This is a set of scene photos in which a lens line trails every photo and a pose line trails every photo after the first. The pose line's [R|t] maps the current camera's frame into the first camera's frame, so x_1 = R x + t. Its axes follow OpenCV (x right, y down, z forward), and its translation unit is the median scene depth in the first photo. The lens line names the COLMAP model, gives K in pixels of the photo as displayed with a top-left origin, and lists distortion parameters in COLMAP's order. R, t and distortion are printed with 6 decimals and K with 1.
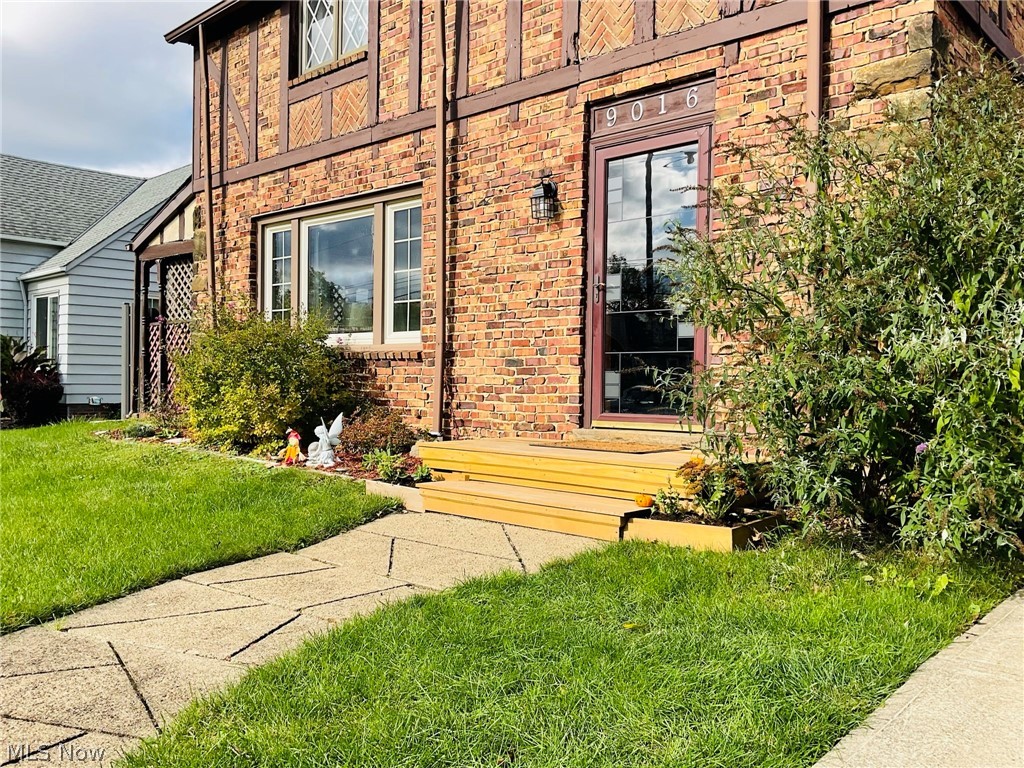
lens RADIAL K [[831.7, 0, 511.9], [0, 831.7, 355.3], [0, 0, 1]] dist [0.015347, -0.000434]
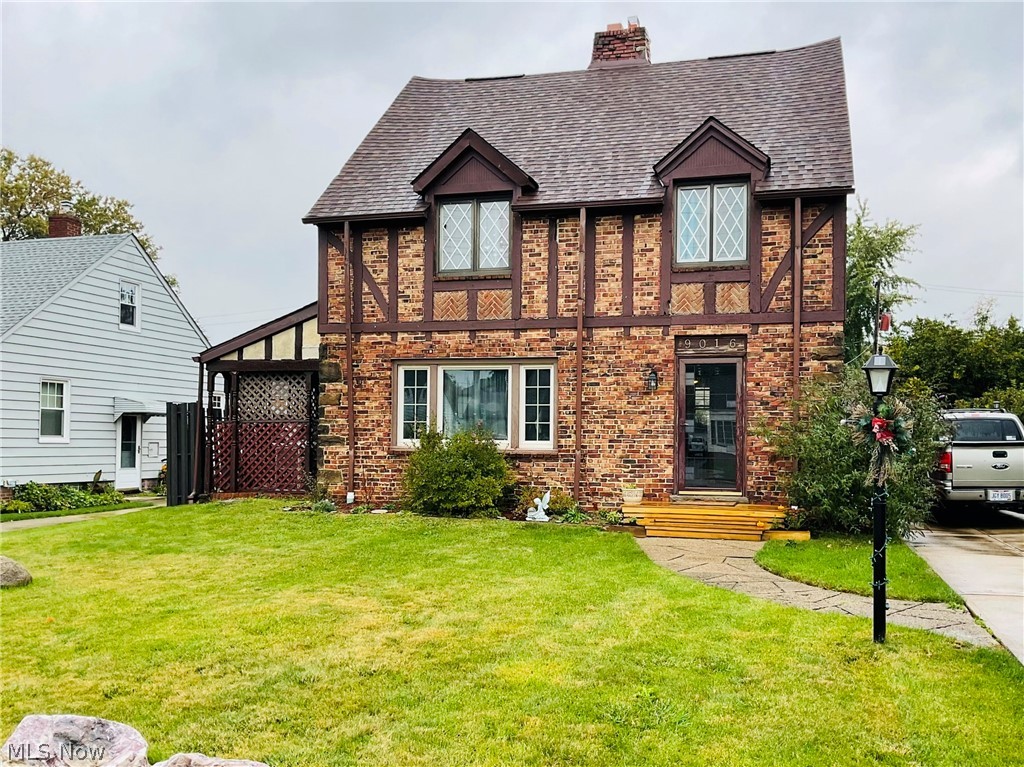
lens RADIAL K [[831.7, 0, 511.9], [0, 831.7, 354.8], [0, 0, 1]] dist [0.015347, -0.000434]
pose [[0.883974, 0.044263, 0.465436, -1.089143], [-0.011790, 0.997302, -0.072453, -0.089951], [-0.467387, 0.058559, 0.882111, -0.555368]]
